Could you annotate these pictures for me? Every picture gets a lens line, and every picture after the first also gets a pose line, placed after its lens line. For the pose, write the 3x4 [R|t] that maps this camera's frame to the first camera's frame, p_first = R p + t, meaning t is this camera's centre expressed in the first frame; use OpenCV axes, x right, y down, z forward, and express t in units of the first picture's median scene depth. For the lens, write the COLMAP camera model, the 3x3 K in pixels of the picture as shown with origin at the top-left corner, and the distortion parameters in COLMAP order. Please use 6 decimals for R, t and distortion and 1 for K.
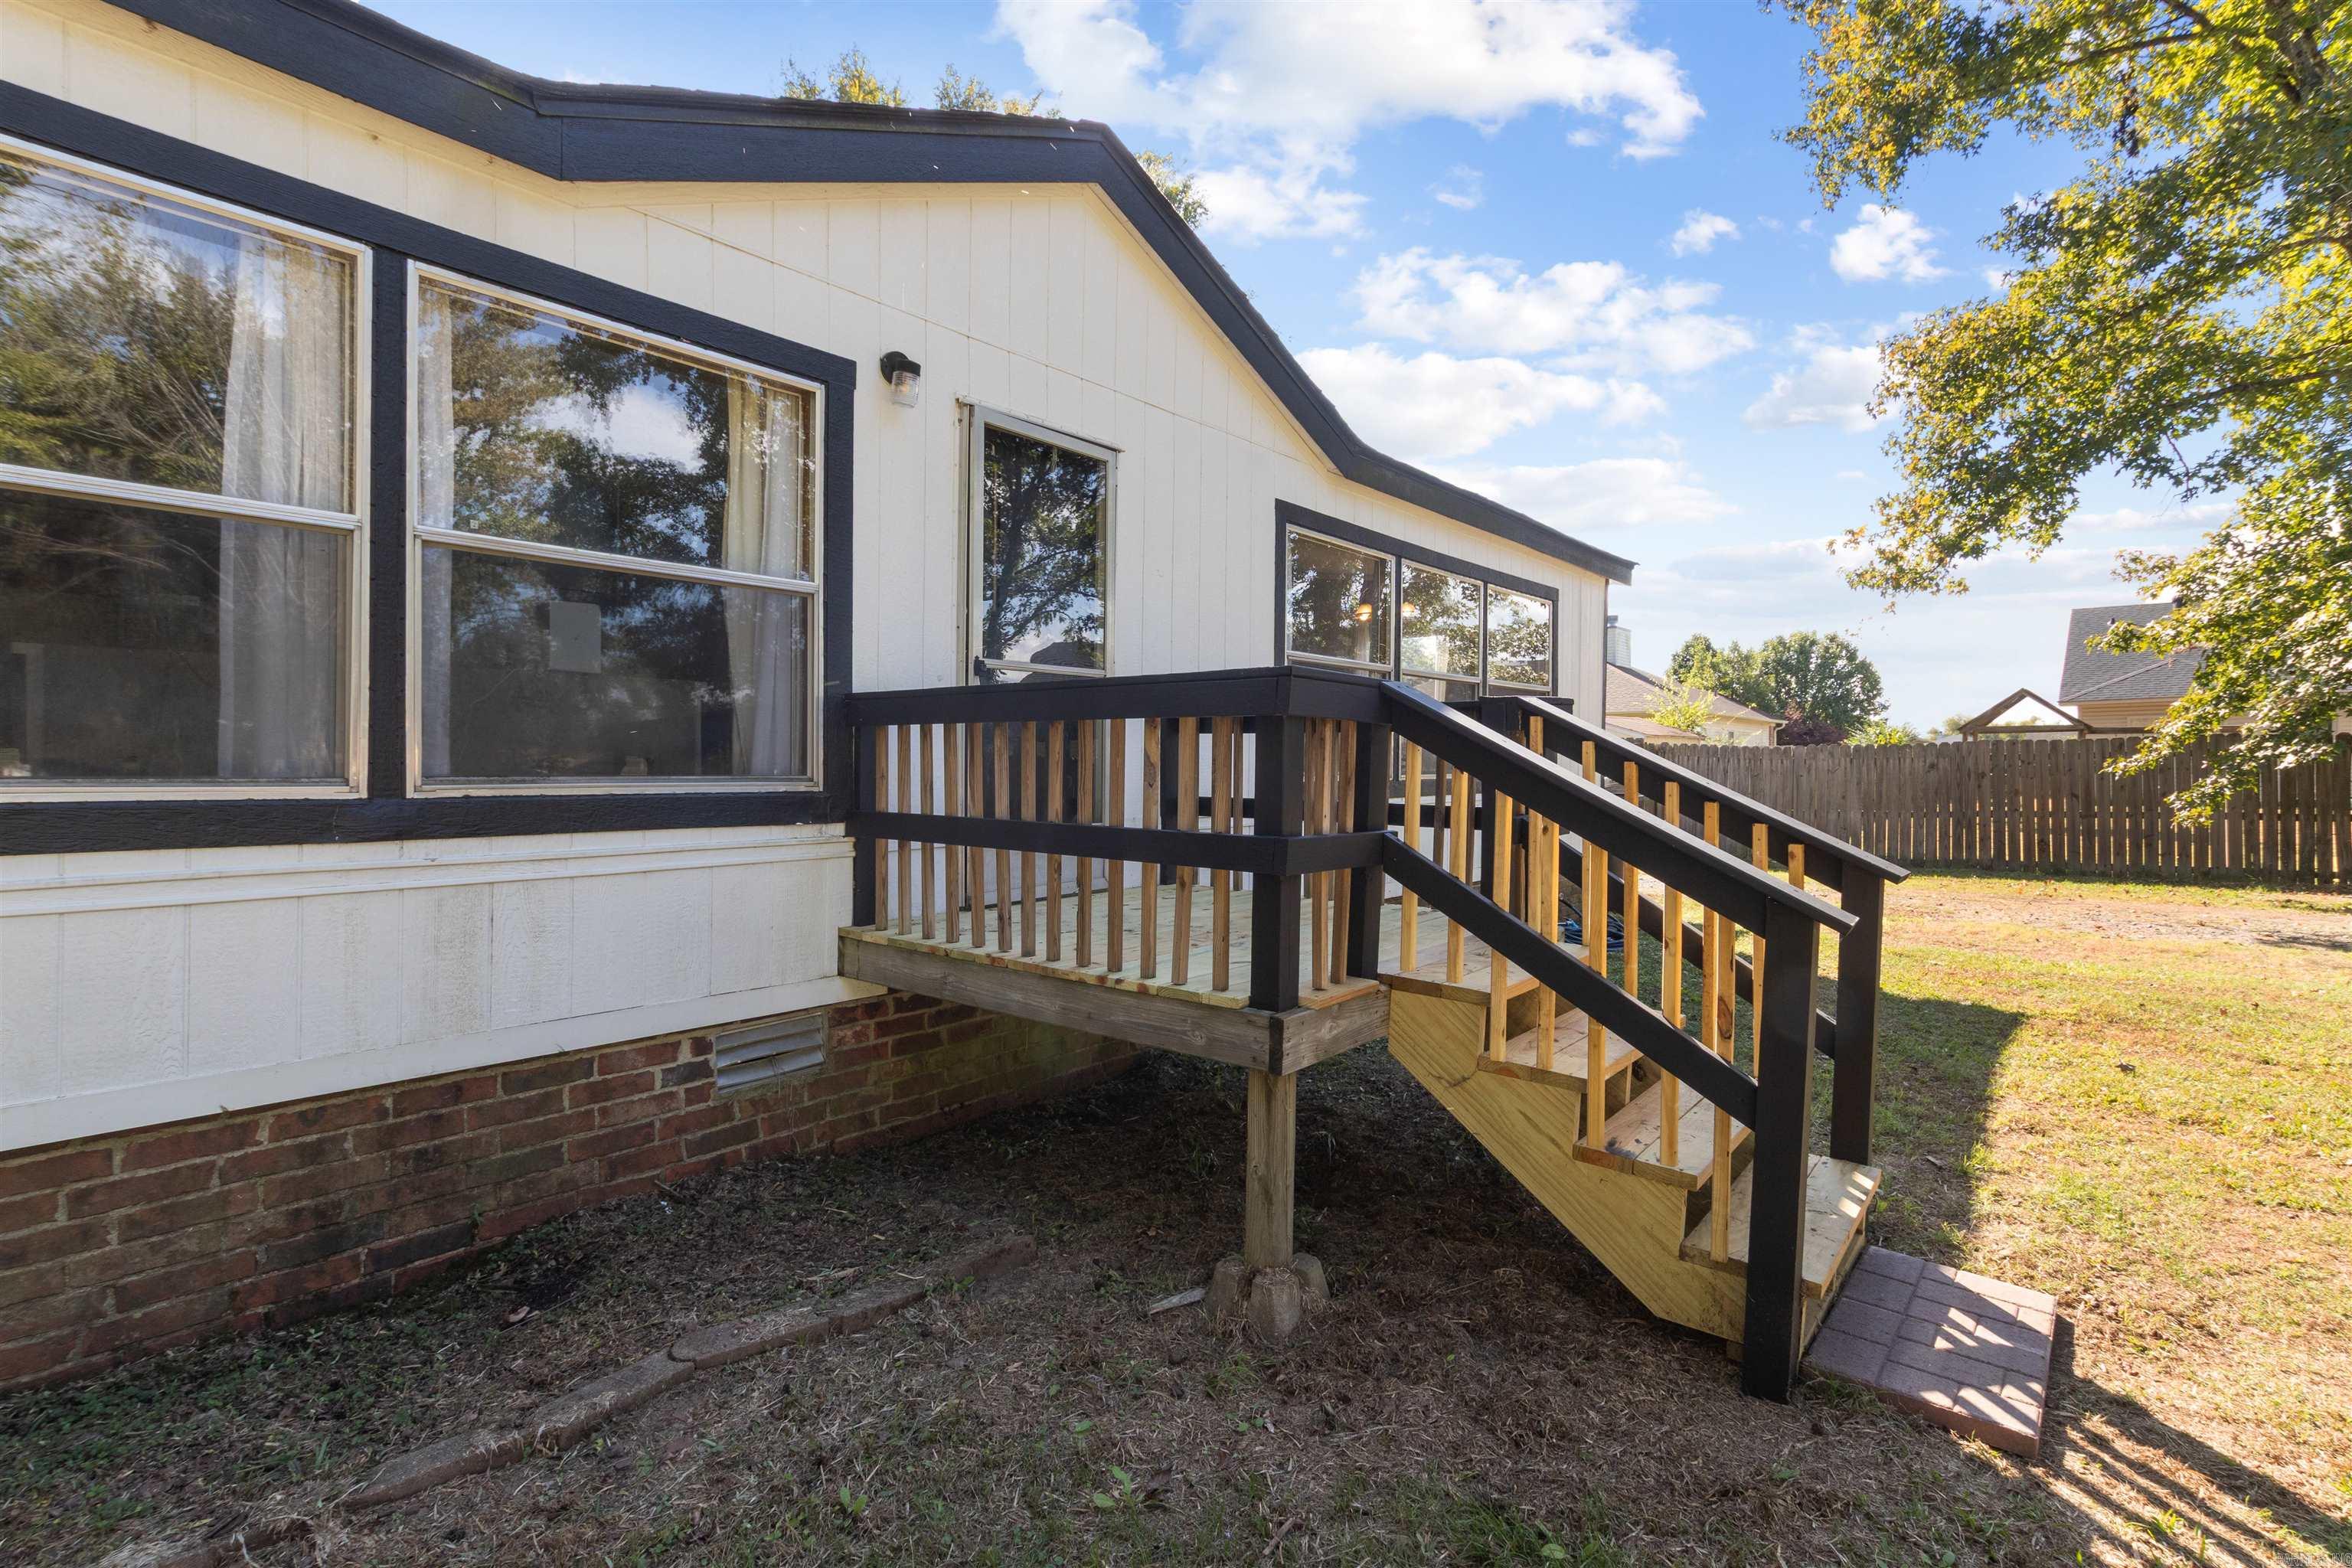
lens RADIAL K [[1115.0, 0, 1166.8], [0, 1115.0, 782.2], [0, 0, 1]] dist [-0.001675, -0.000218]
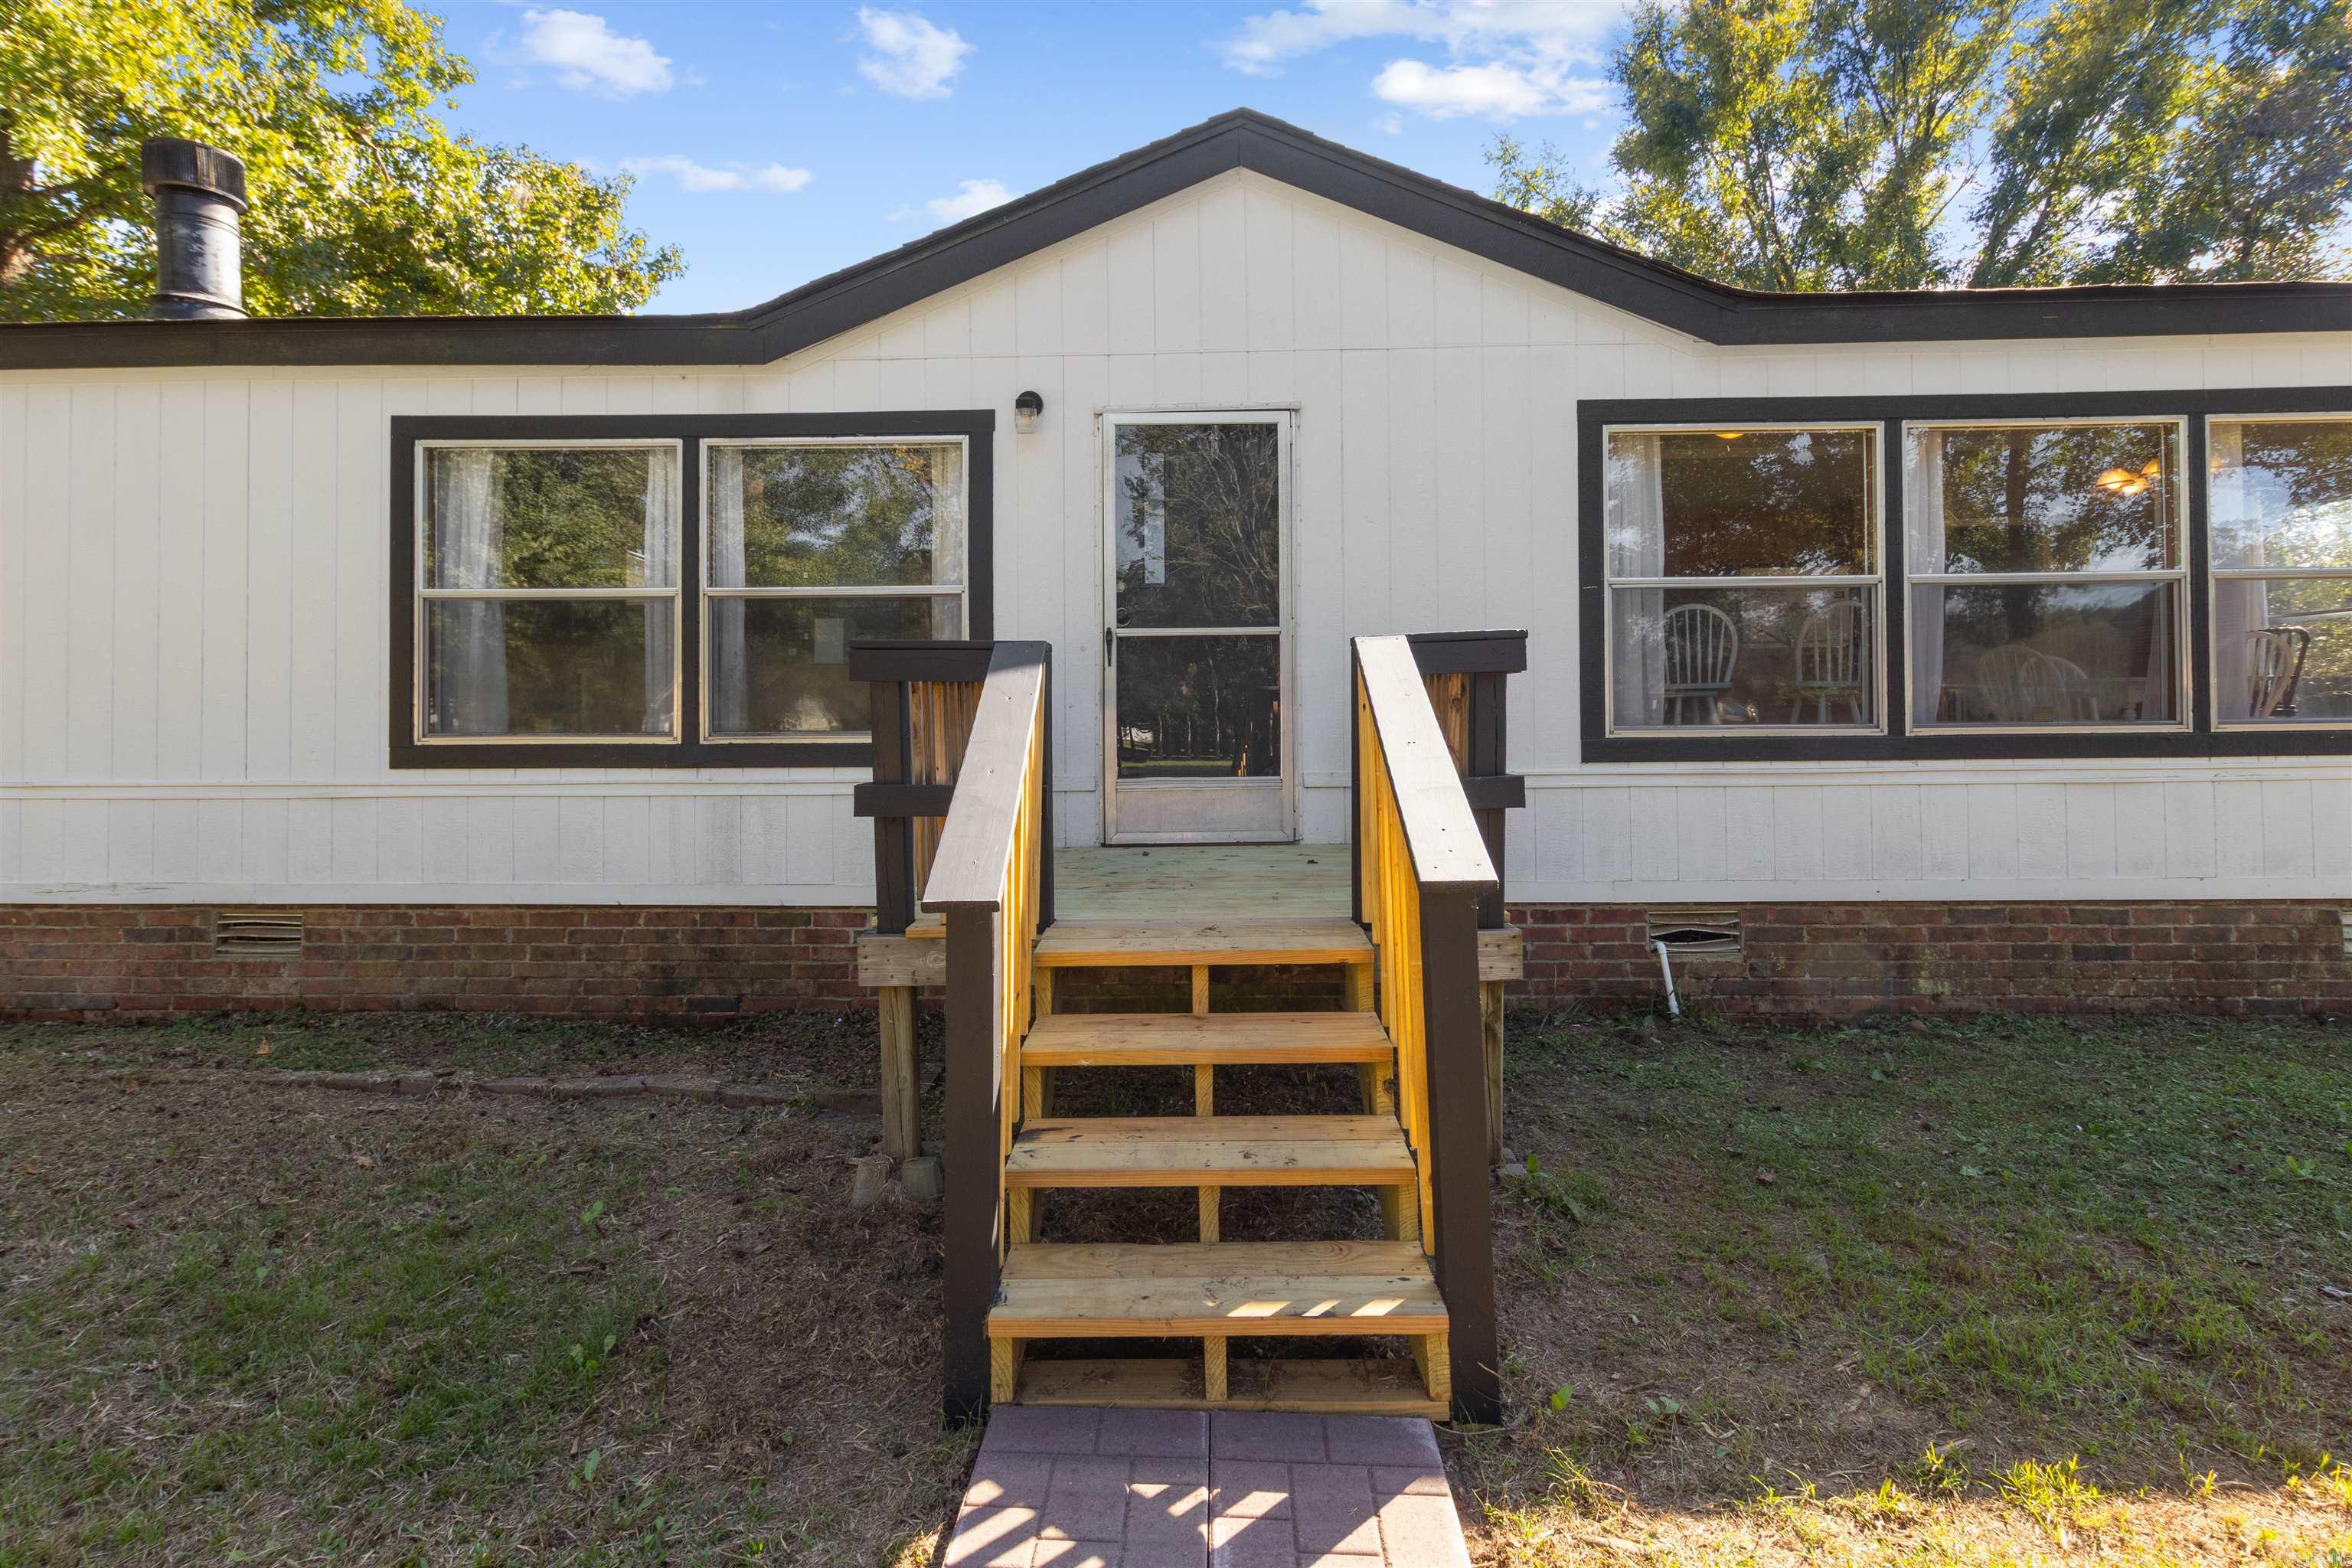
lens RADIAL K [[1115.0, 0, 1157.5], [0, 1115.0, 717.6], [0, 0, 1]] dist [-0.001675, -0.000218]
pose [[0.622049, -0.011087, -0.782899, 1.086514], [-0.002645, 0.999864, -0.016261, -0.000585], [0.782974, 0.012186, 0.621936, 0.449420]]
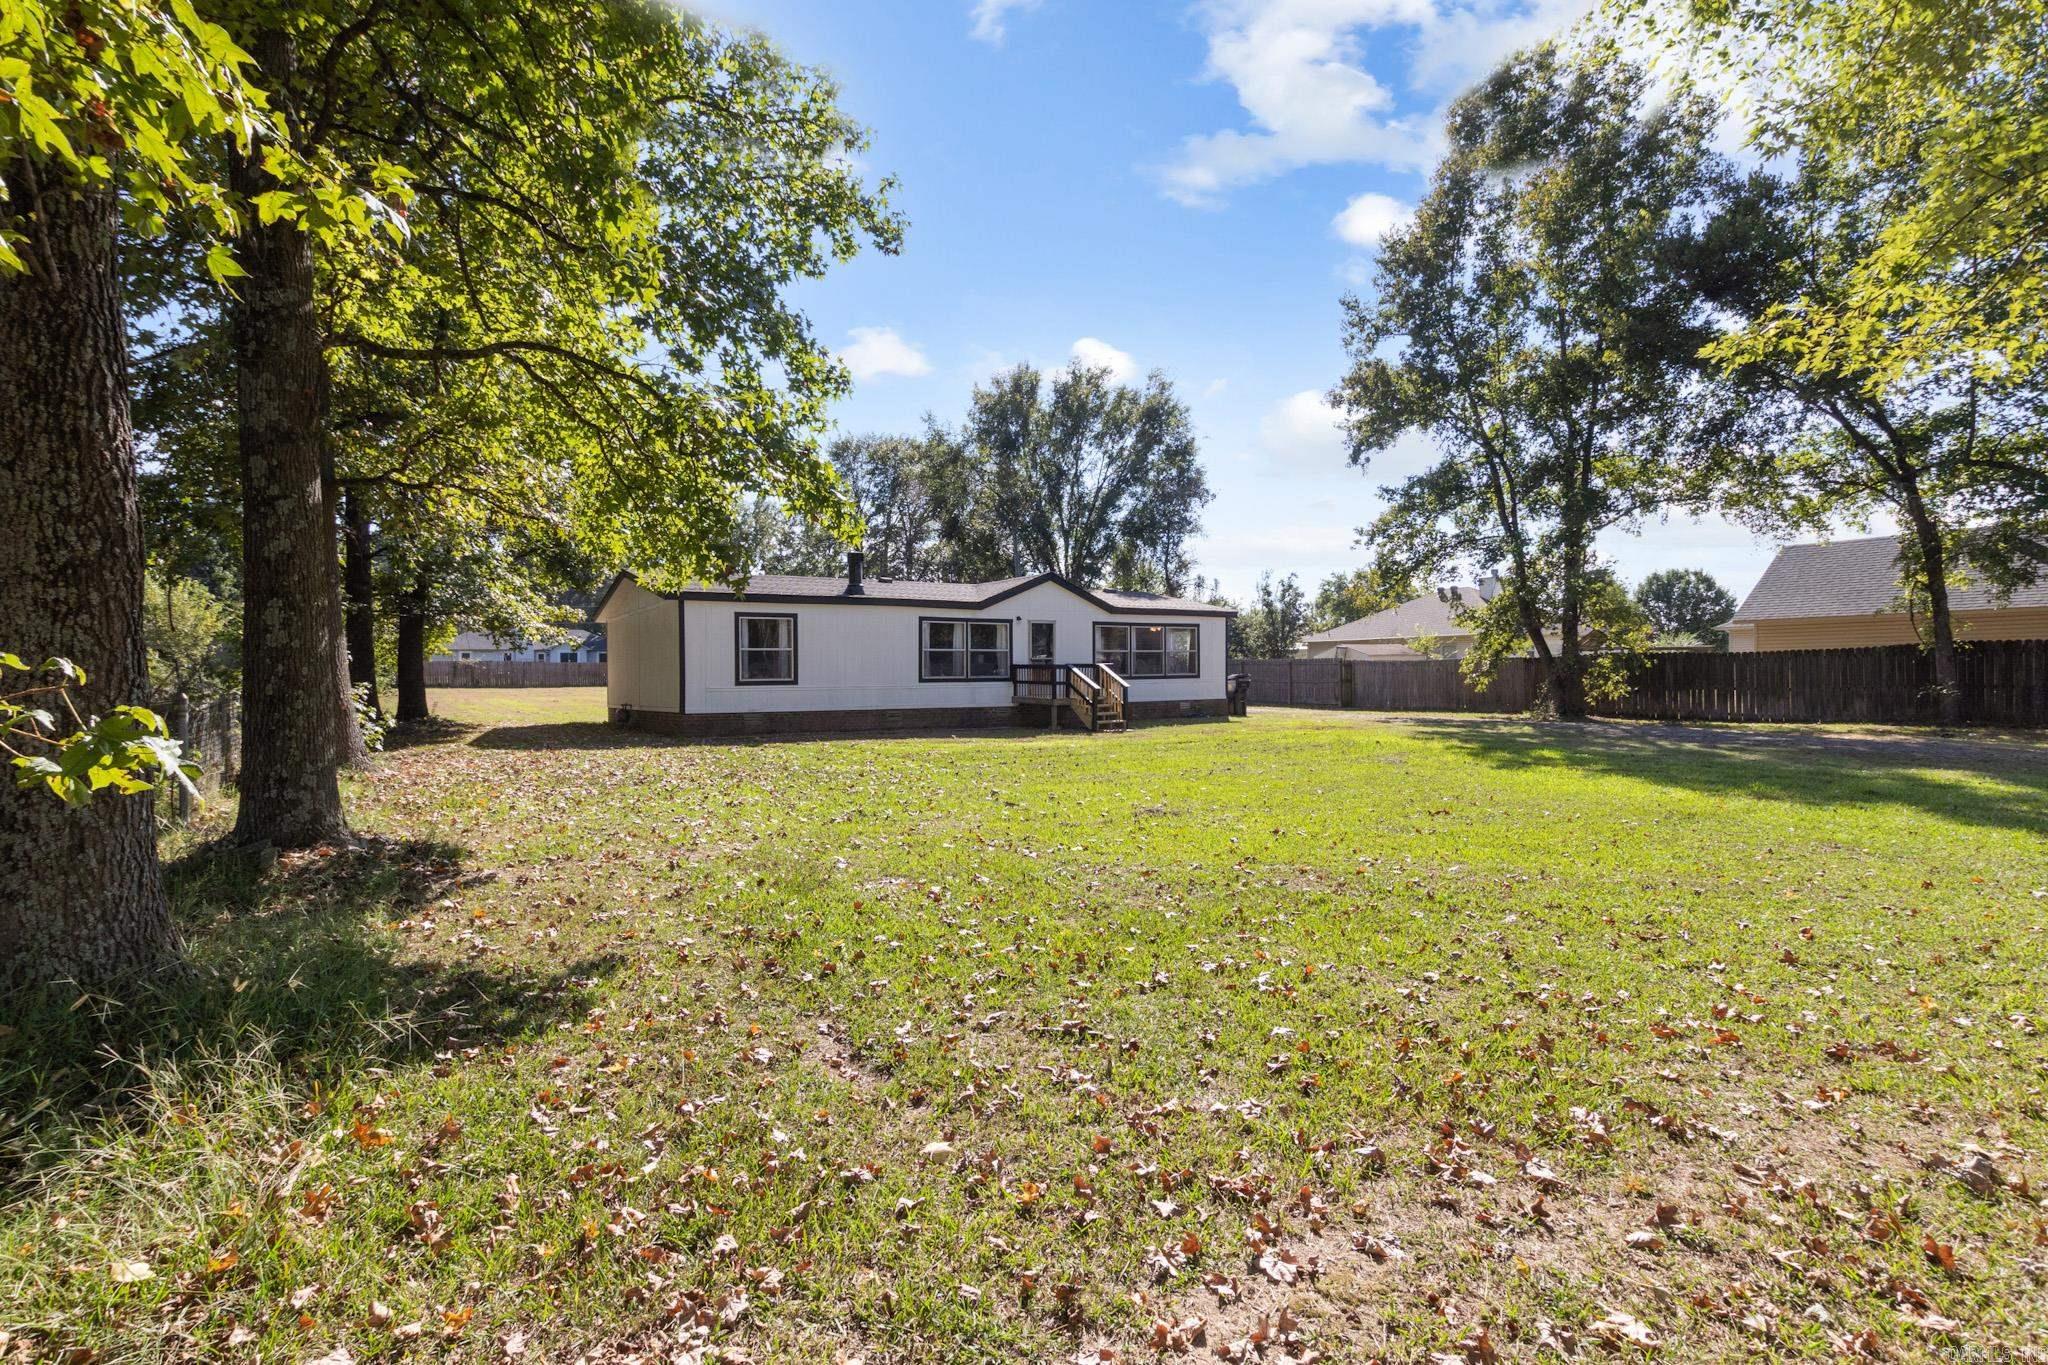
lens RADIAL K [[970.9, 0, 1024.9], [0, 970.9, 676.8], [0, 0, 1]] dist [-0.001675, -0.000218]
pose [[0.968274, -0.004633, -0.249847, 1.774024], [0.003995, 0.999987, -0.003062, 0.028356], [0.249858, 0.001967, 0.968281, -6.599597]]
